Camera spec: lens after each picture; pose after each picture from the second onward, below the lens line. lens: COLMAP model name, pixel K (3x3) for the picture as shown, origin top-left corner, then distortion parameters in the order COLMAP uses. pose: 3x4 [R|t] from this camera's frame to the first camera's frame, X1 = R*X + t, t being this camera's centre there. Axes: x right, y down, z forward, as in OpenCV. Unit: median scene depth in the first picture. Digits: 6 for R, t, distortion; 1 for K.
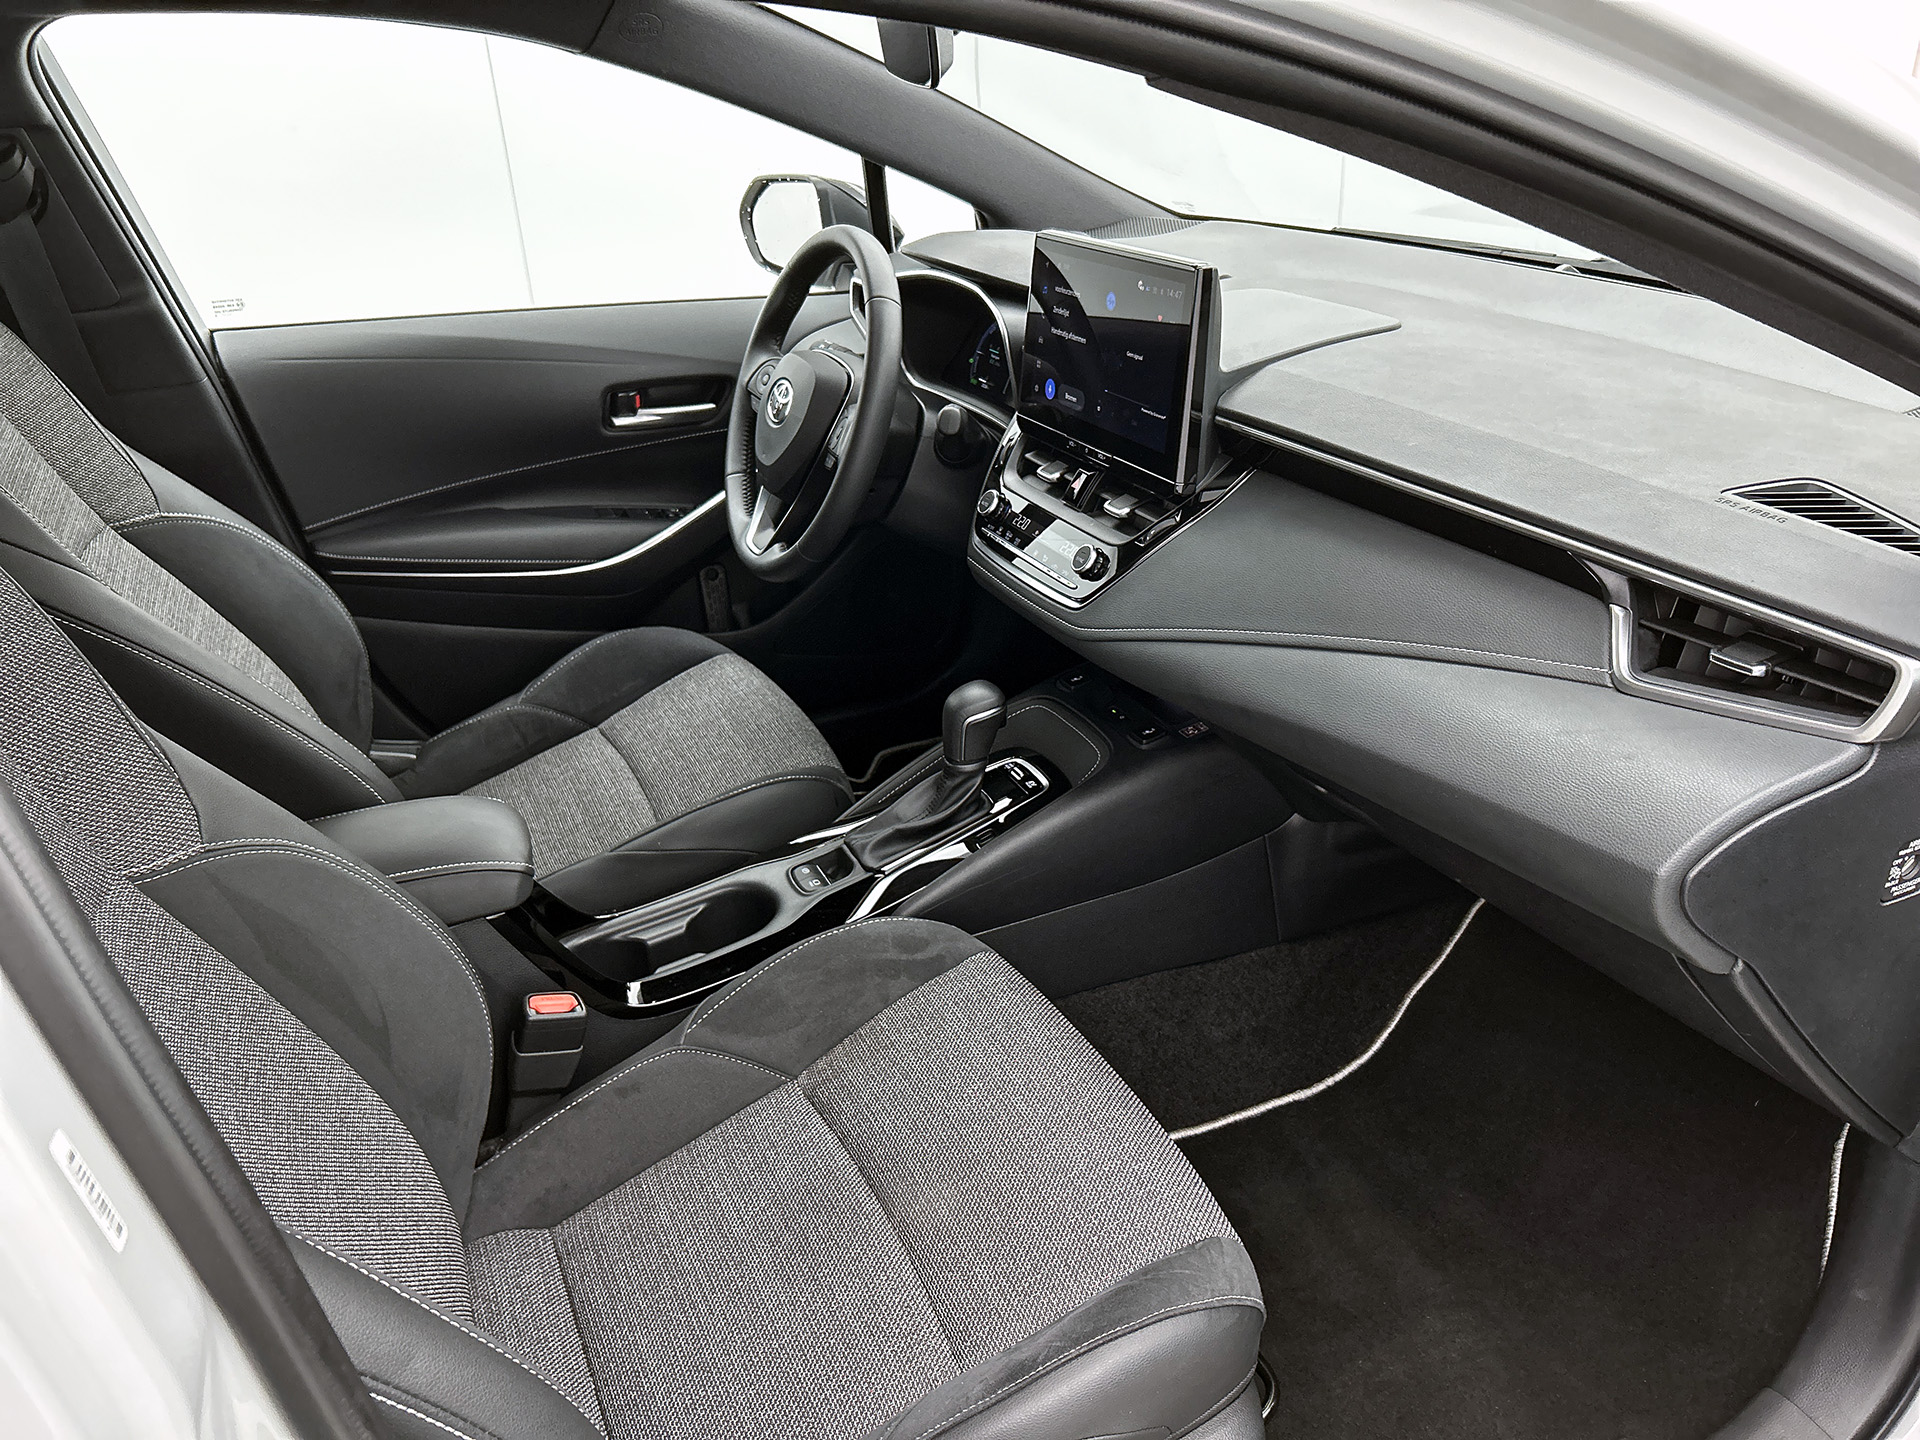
lens RADIAL K [[1434.3, 0, 969.9], [0, 1434.3, 702.0], [0, 0, 1]] dist [0.055214, -0.035796]
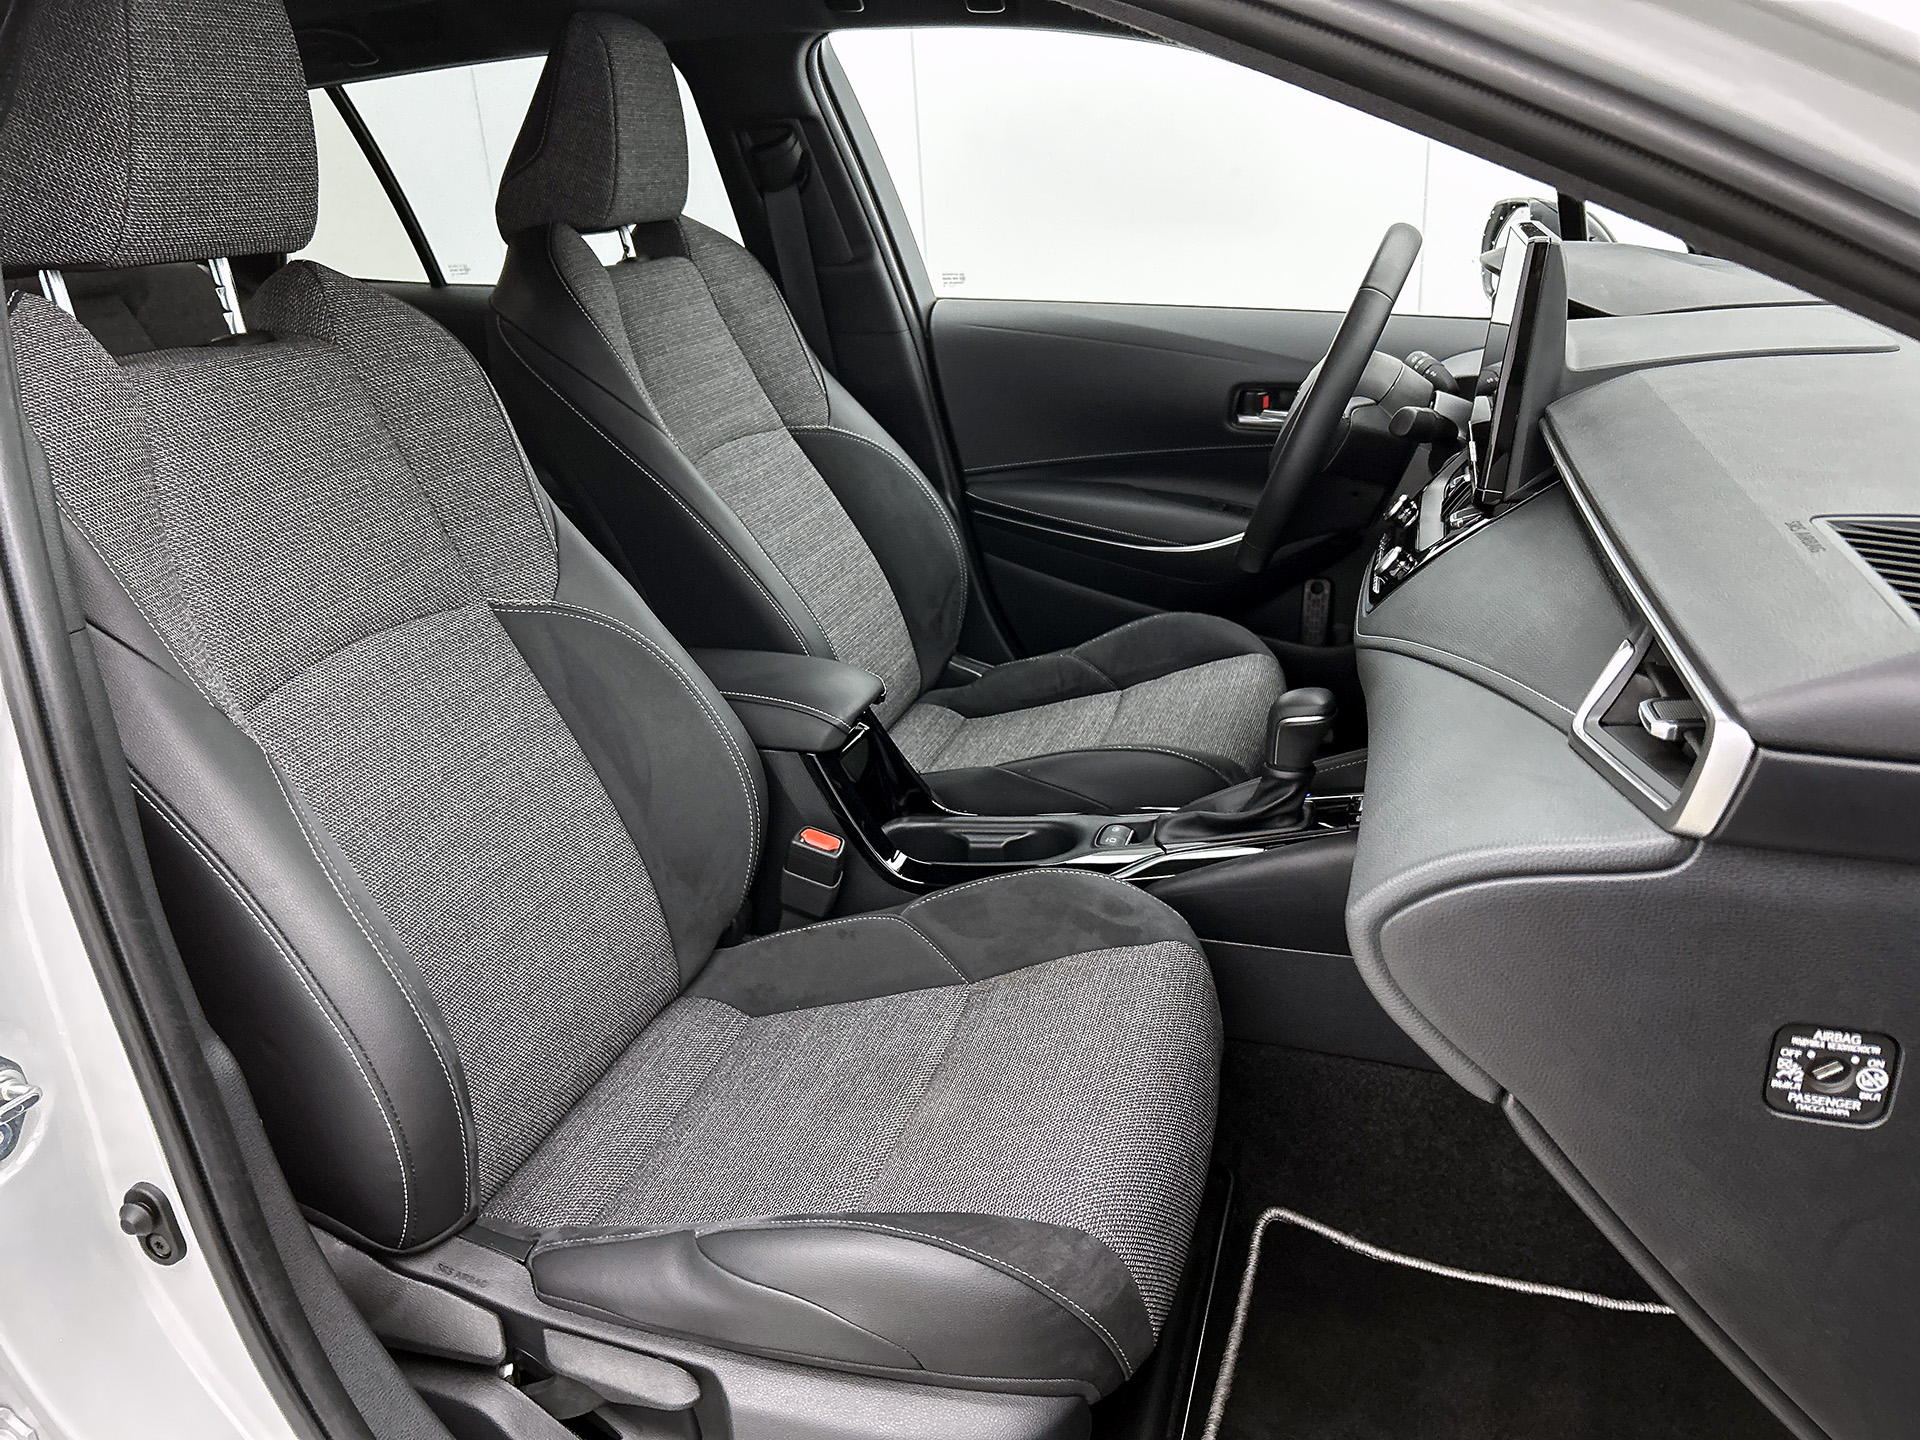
lens RADIAL K [[1434.3, 0, 959.3], [0, 1434.3, 723.8], [0, 0, 1]] dist [0.055214, -0.035796]
pose [[0.753757, 0.254600, -0.605829, 0.376240], [-0.276699, 0.959155, 0.058823, 0.015170], [0.596060, 0.123294, 0.793417, 0.107709]]
